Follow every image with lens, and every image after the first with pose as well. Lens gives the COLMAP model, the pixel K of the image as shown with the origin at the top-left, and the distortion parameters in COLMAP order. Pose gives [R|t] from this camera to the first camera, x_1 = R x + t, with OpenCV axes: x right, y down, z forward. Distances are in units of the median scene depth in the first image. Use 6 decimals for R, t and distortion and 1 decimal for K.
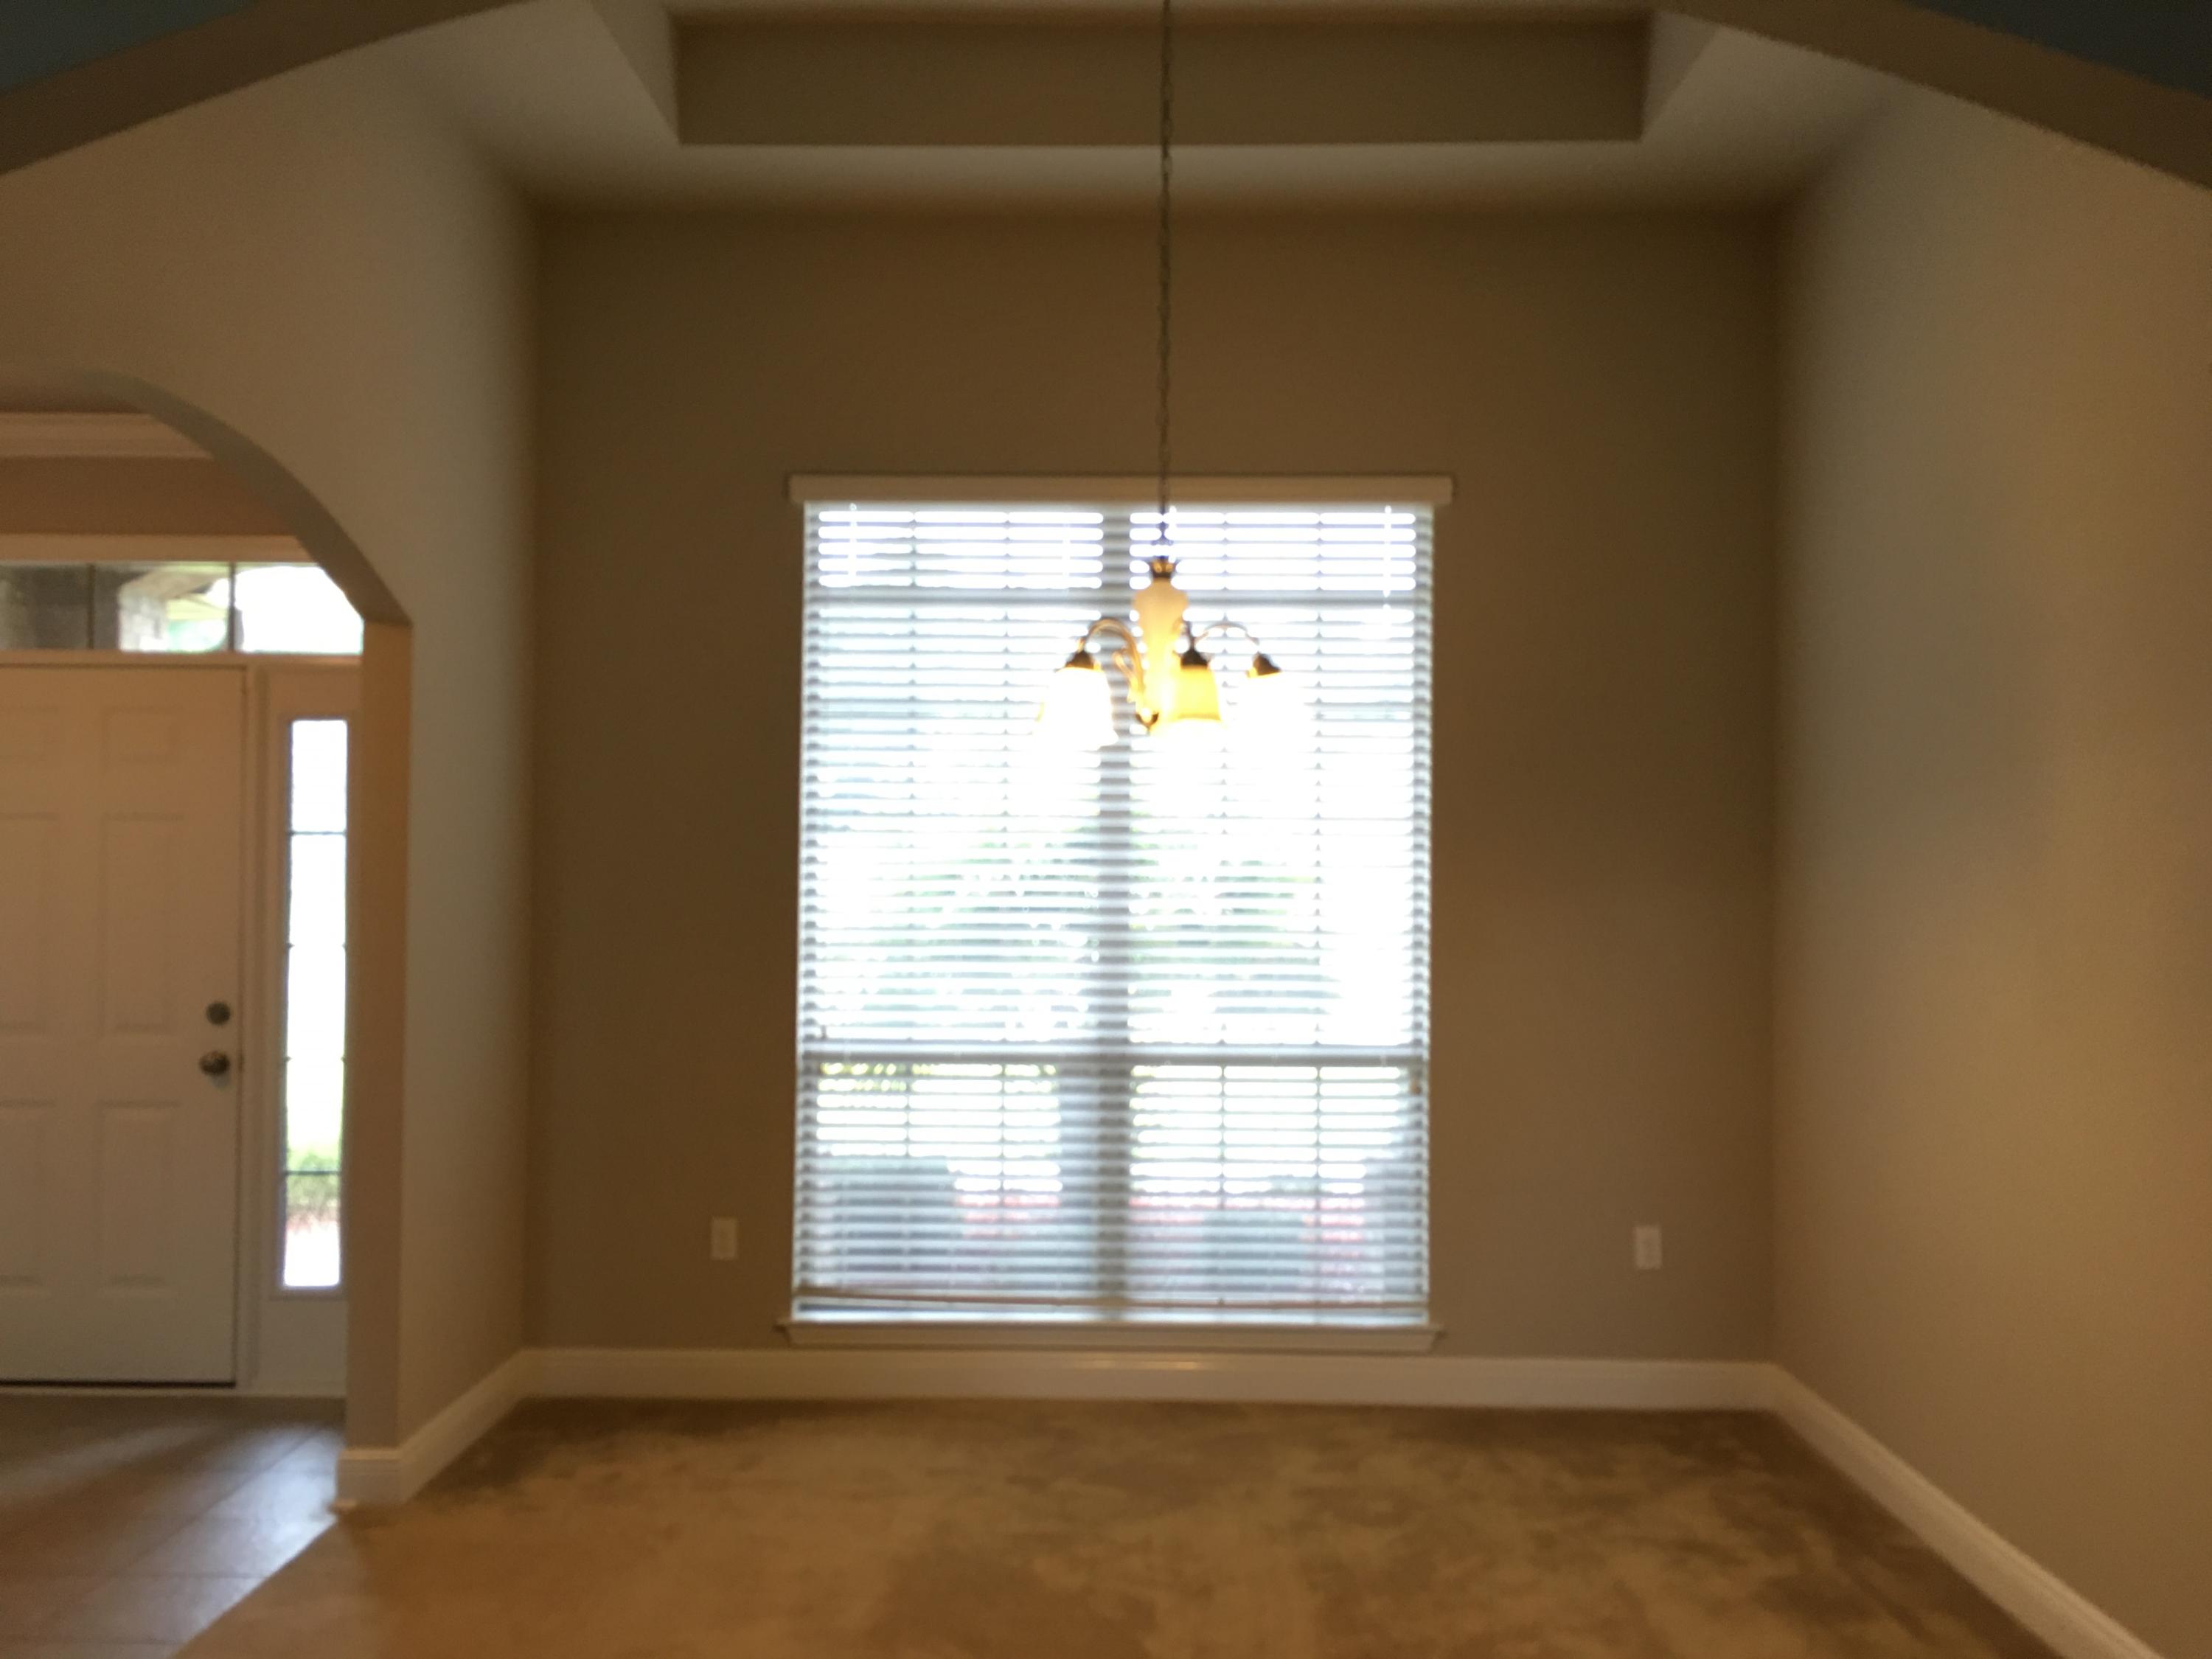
lens RADIAL K [[1868.3, 0, 1091.8], [0, 1868.3, 830.3], [0, 0, 1]] dist [0.074607, -0.104297]
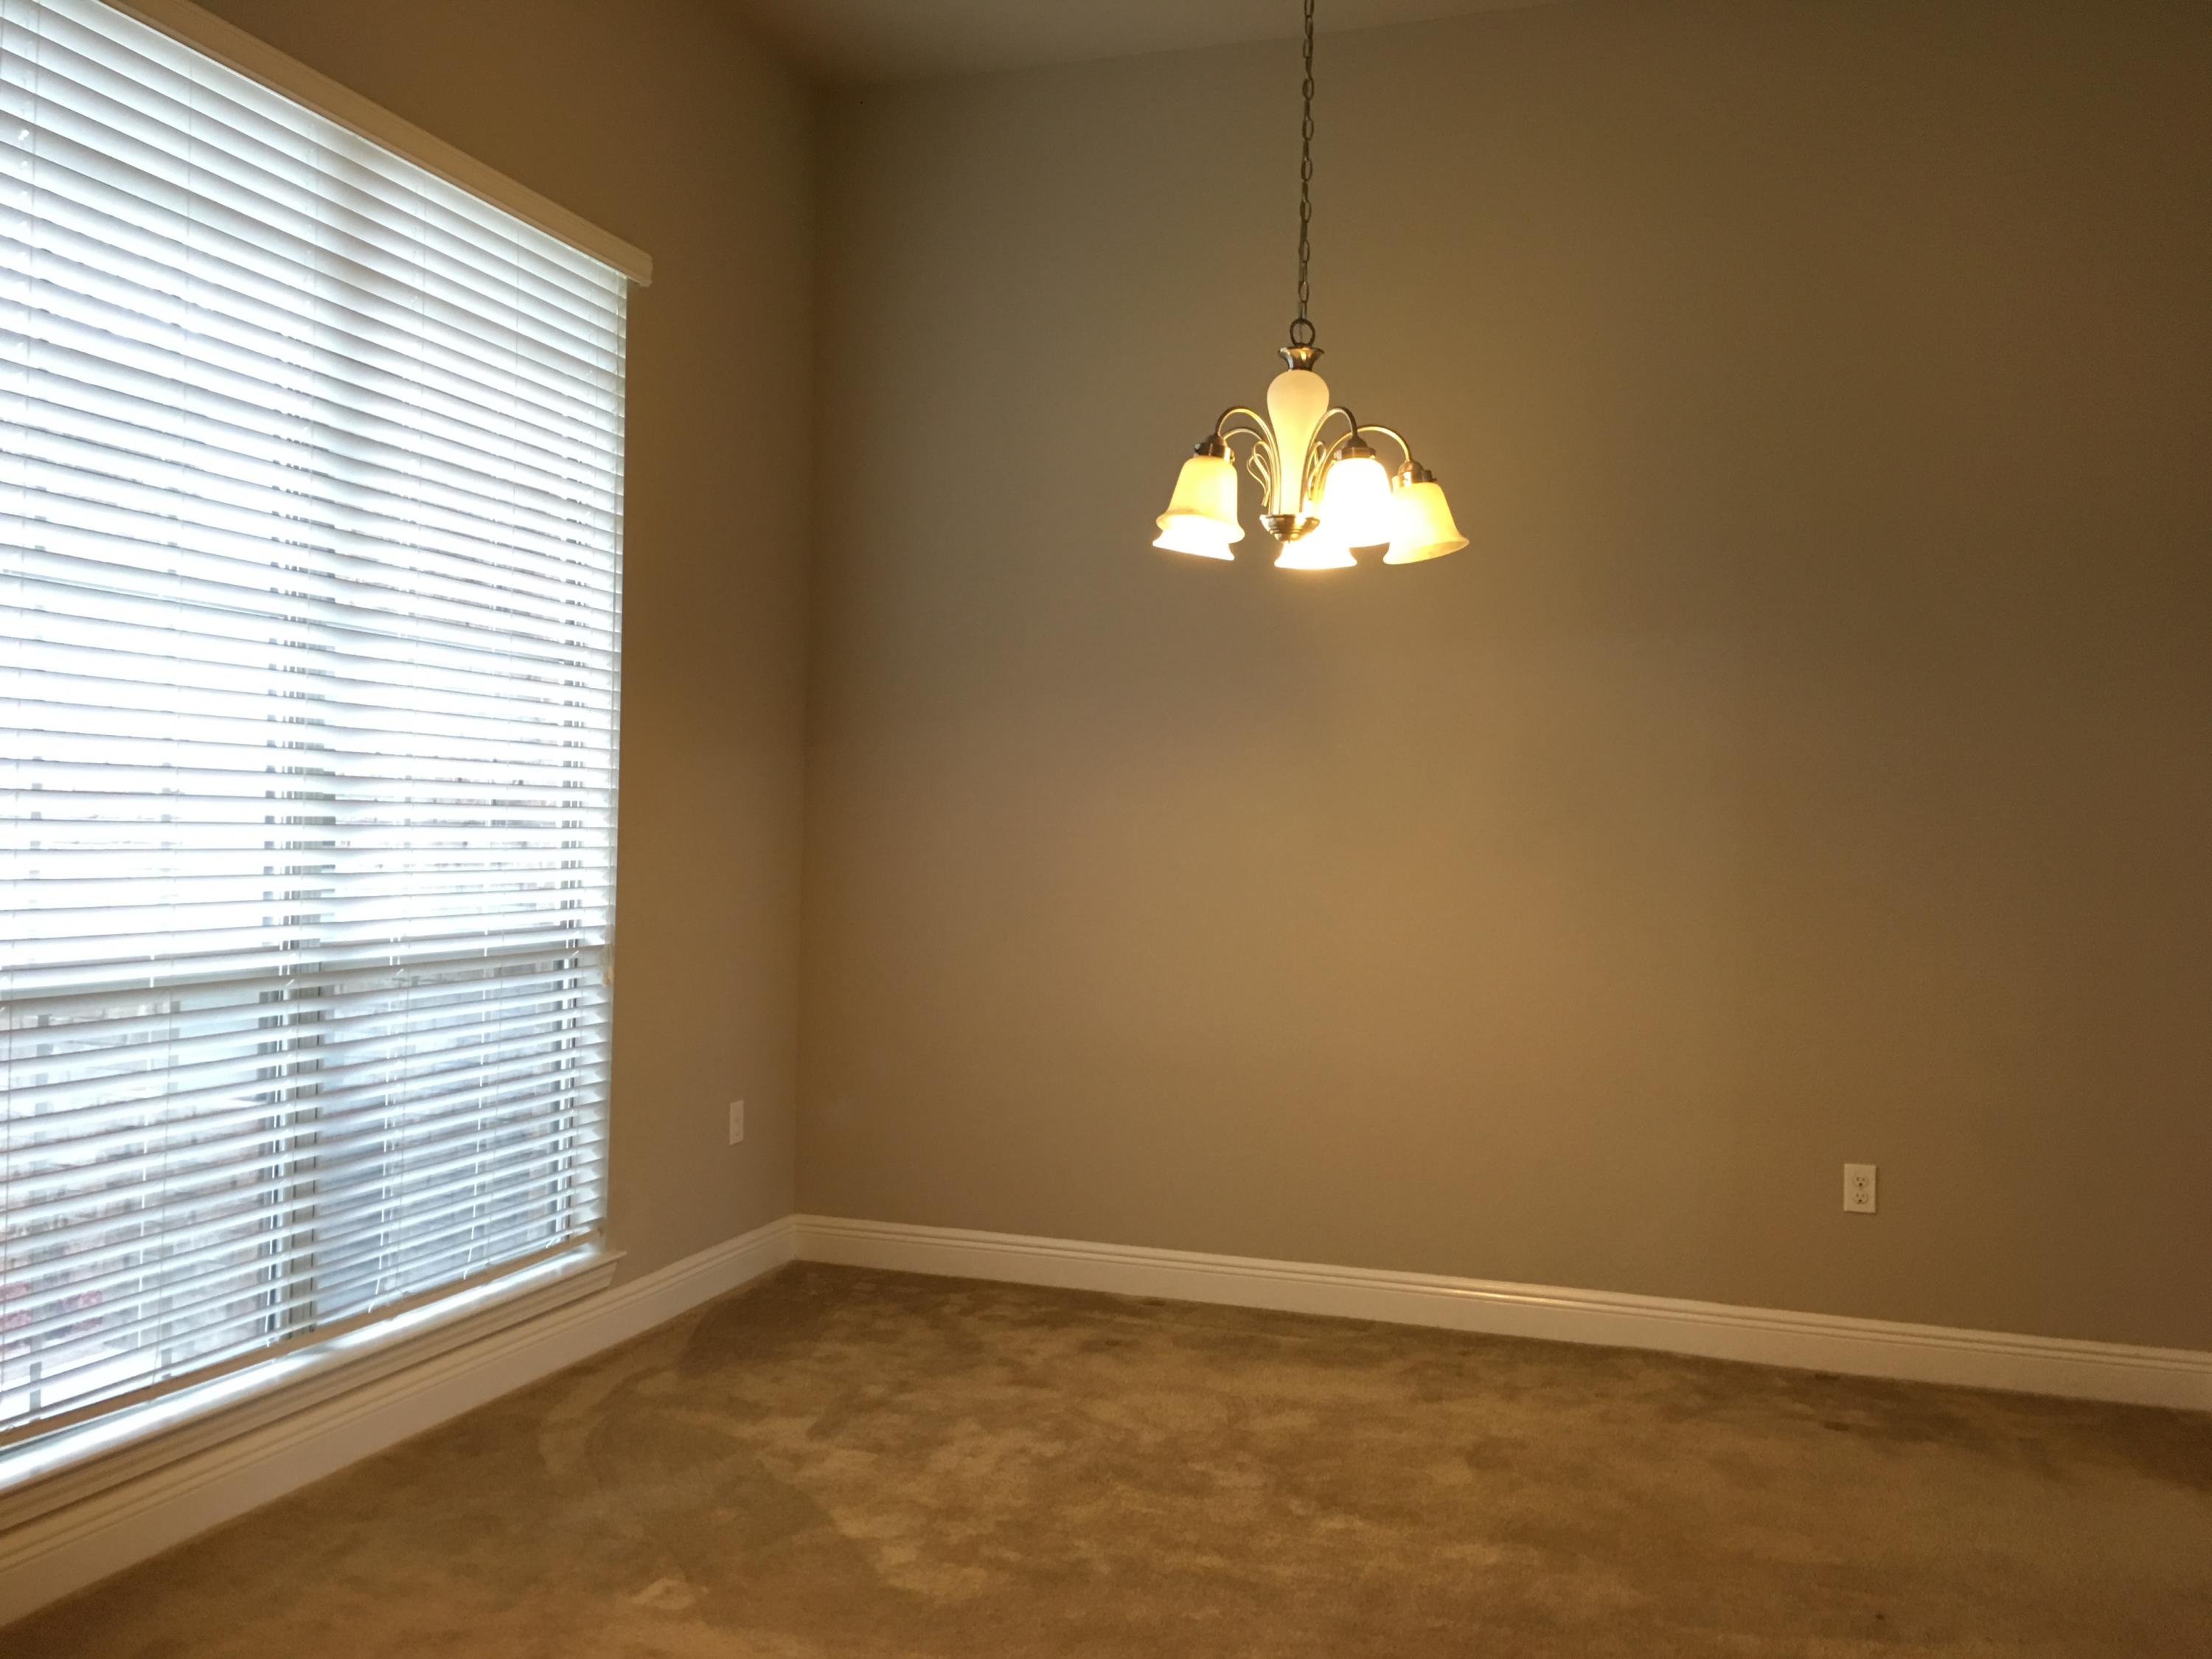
lens RADIAL K [[1868.3, 0, 1091.8], [0, 1868.3, 830.3], [0, 0, 1]] dist [0.074607, -0.104297]
pose [[0.283876, 0.001434, 0.958860, -0.619290], [-0.043217, 0.999002, 0.011301, 0.057994], [-0.957887, -0.044647, 0.283655, 0.604466]]
